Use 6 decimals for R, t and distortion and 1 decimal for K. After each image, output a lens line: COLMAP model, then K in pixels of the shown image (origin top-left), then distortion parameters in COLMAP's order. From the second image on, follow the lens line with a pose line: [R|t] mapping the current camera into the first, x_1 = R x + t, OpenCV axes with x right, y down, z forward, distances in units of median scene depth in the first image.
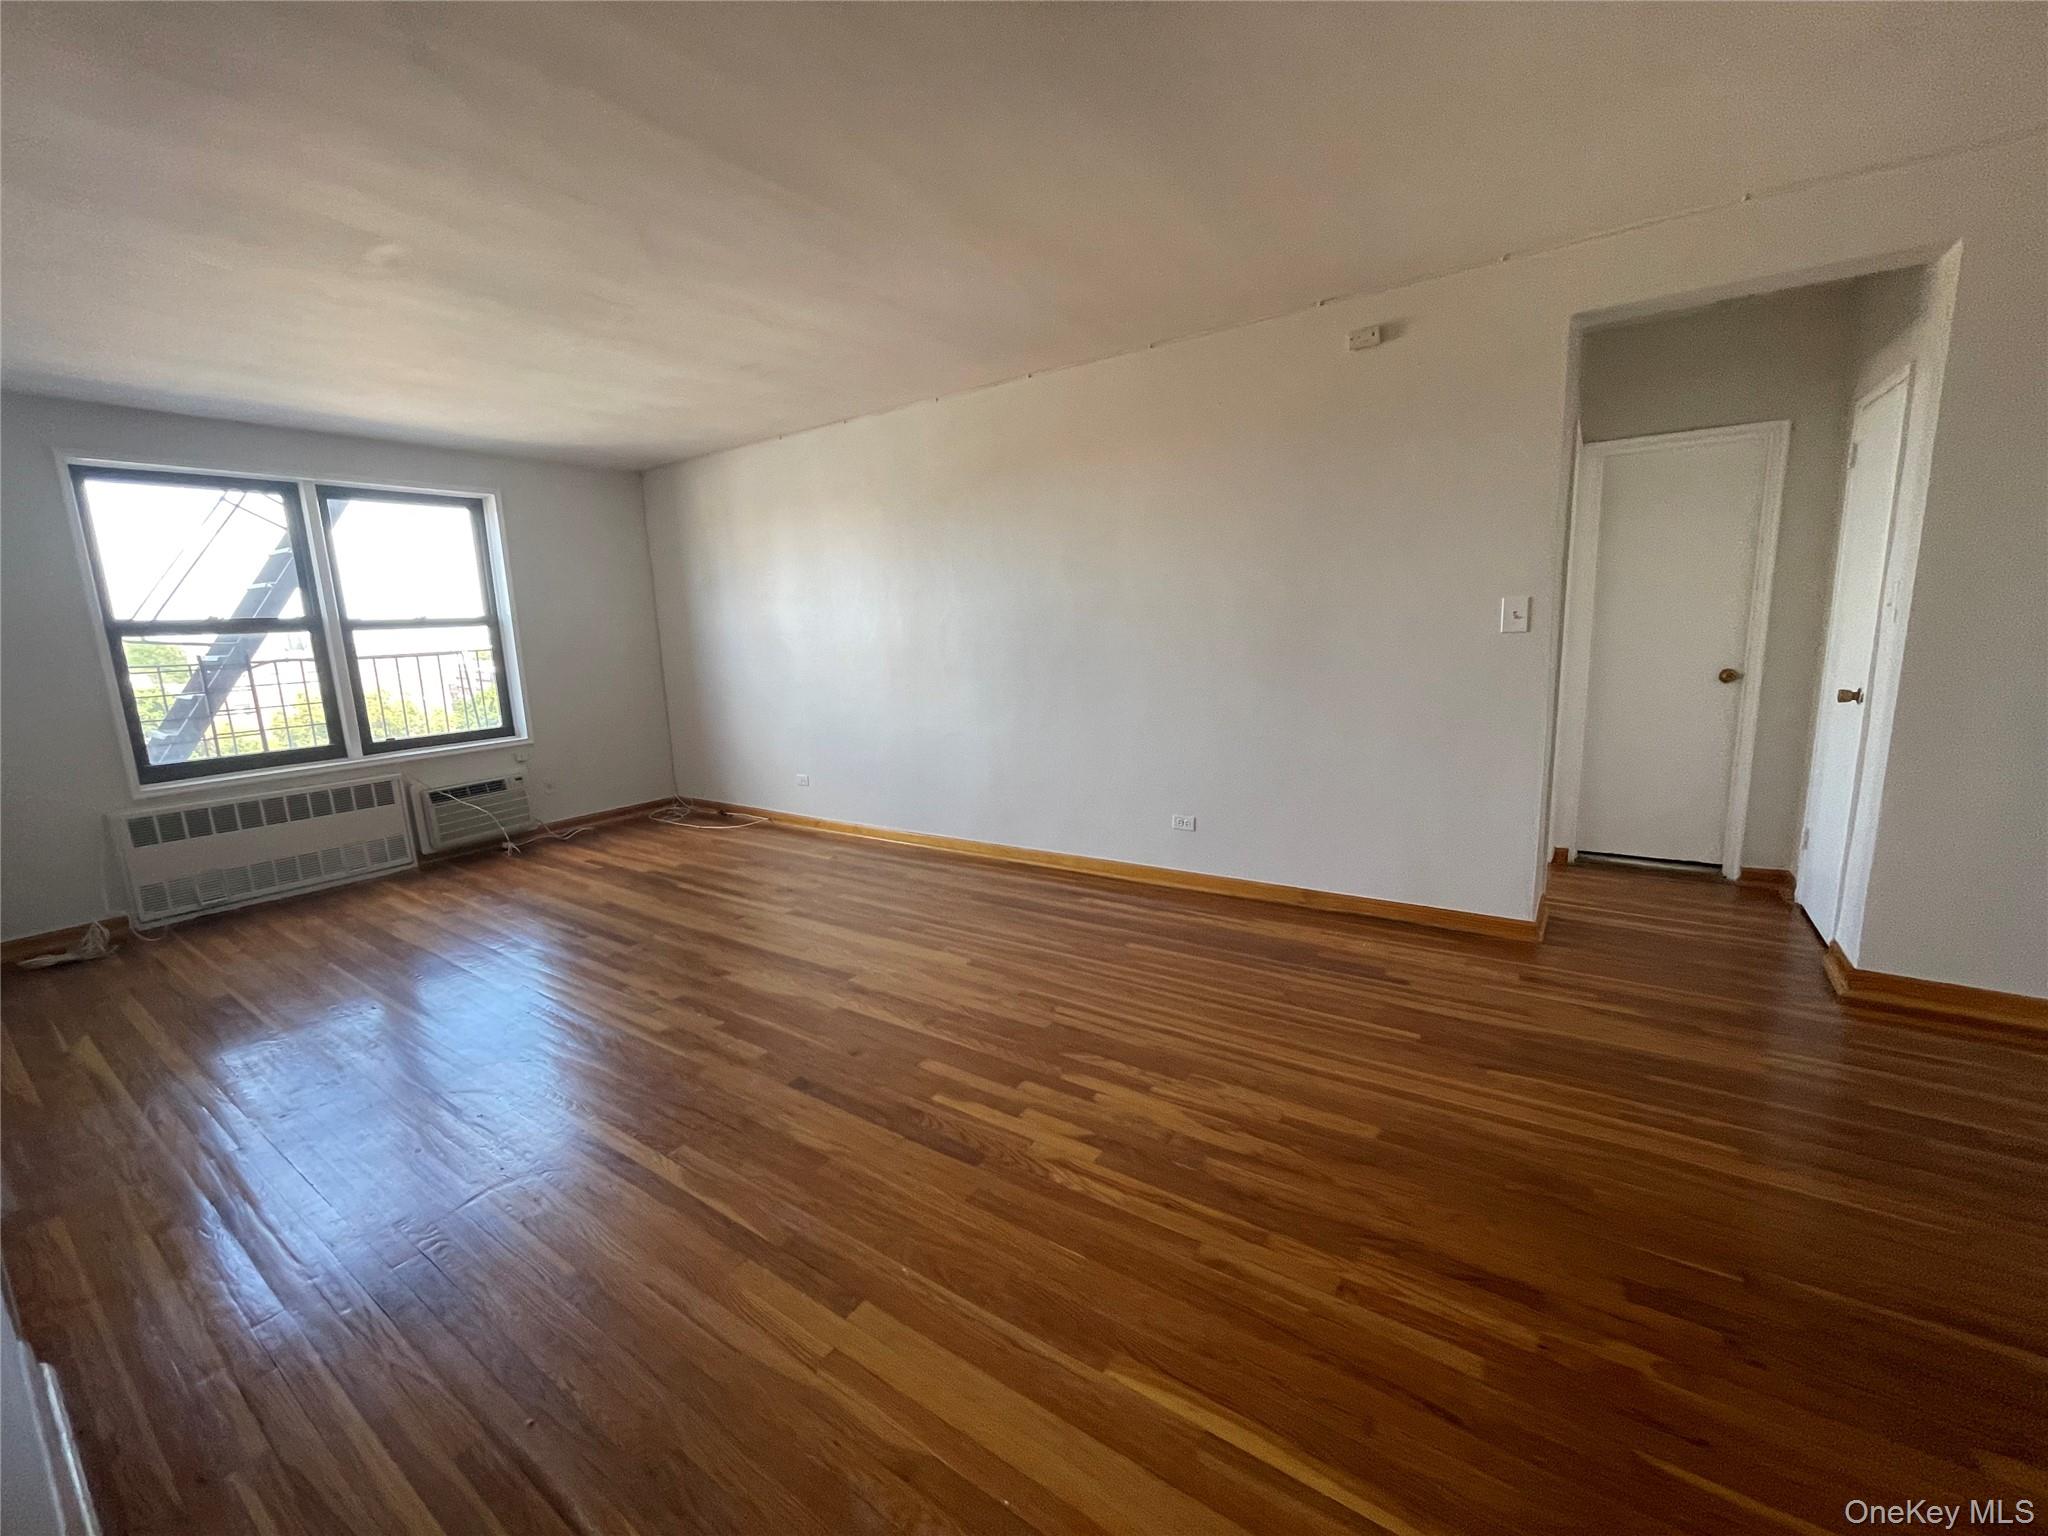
lens RADIAL K [[824.6, 0, 1024.0], [0, 824.6, 768.0], [0, 0, 1]] dist [0.001058, -0.000026]
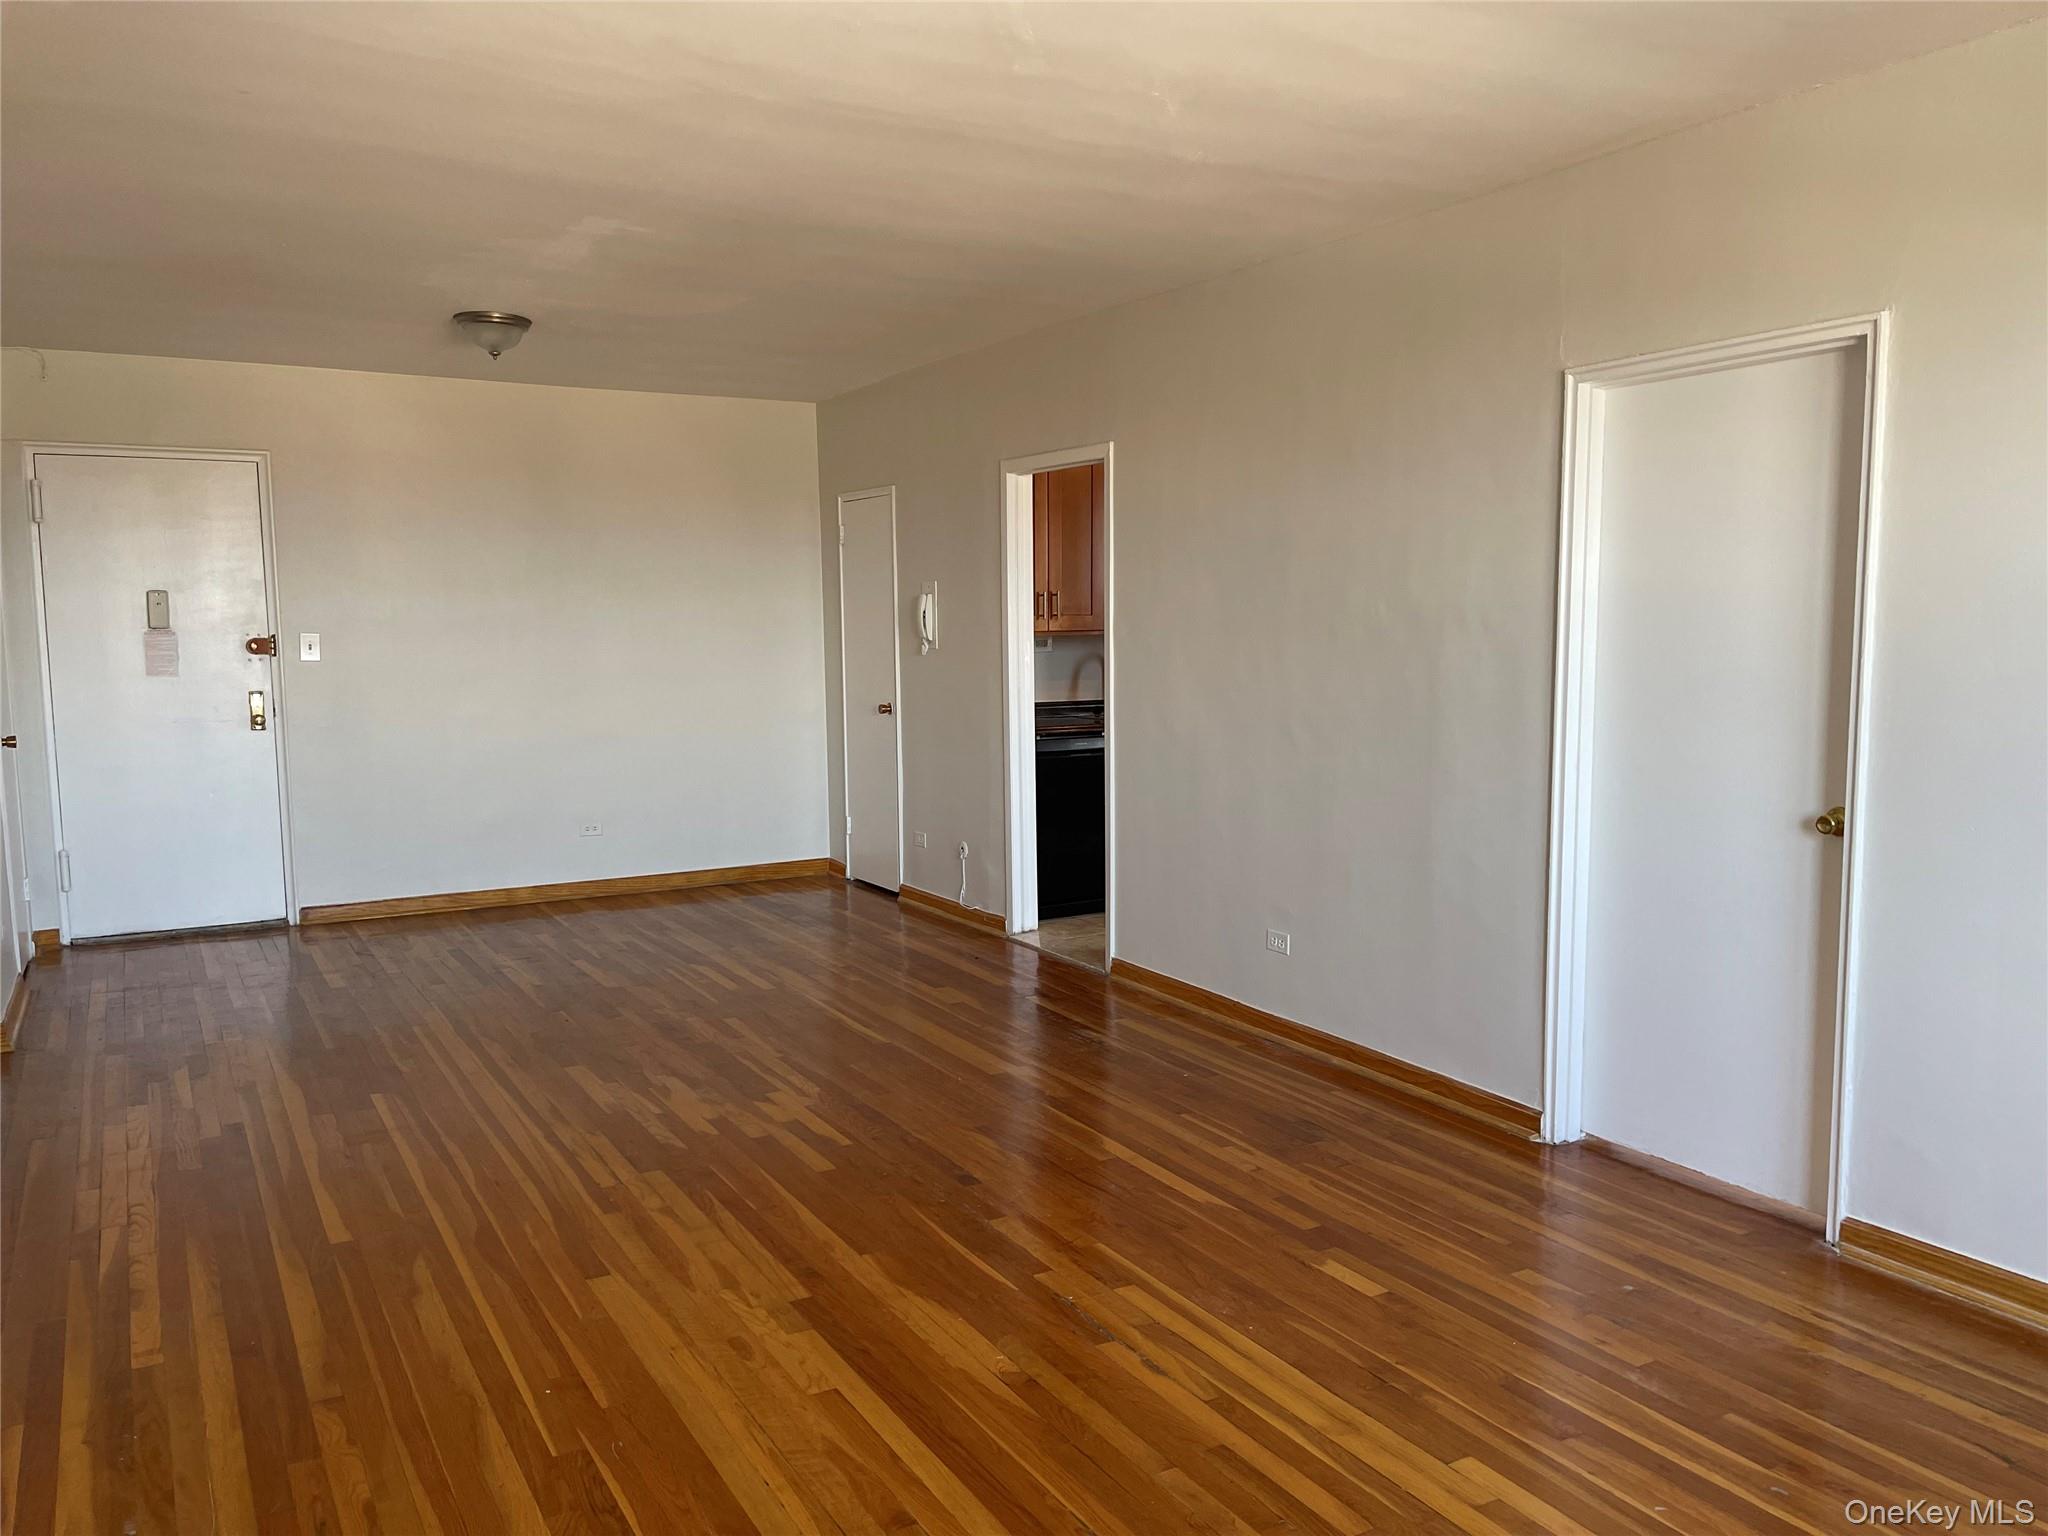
lens RADIAL K [[1550.0, 0, 1024.0], [0, 1550.0, 768.0], [0, 0, 1]] dist [0.076213, -0.089920]
pose [[-0.900735, 0.005317, 0.434336, -0.897009], [0.120837, 0.963521, 0.238799, -0.343705], [-0.417223, 0.267579, -0.868520, 1.991015]]
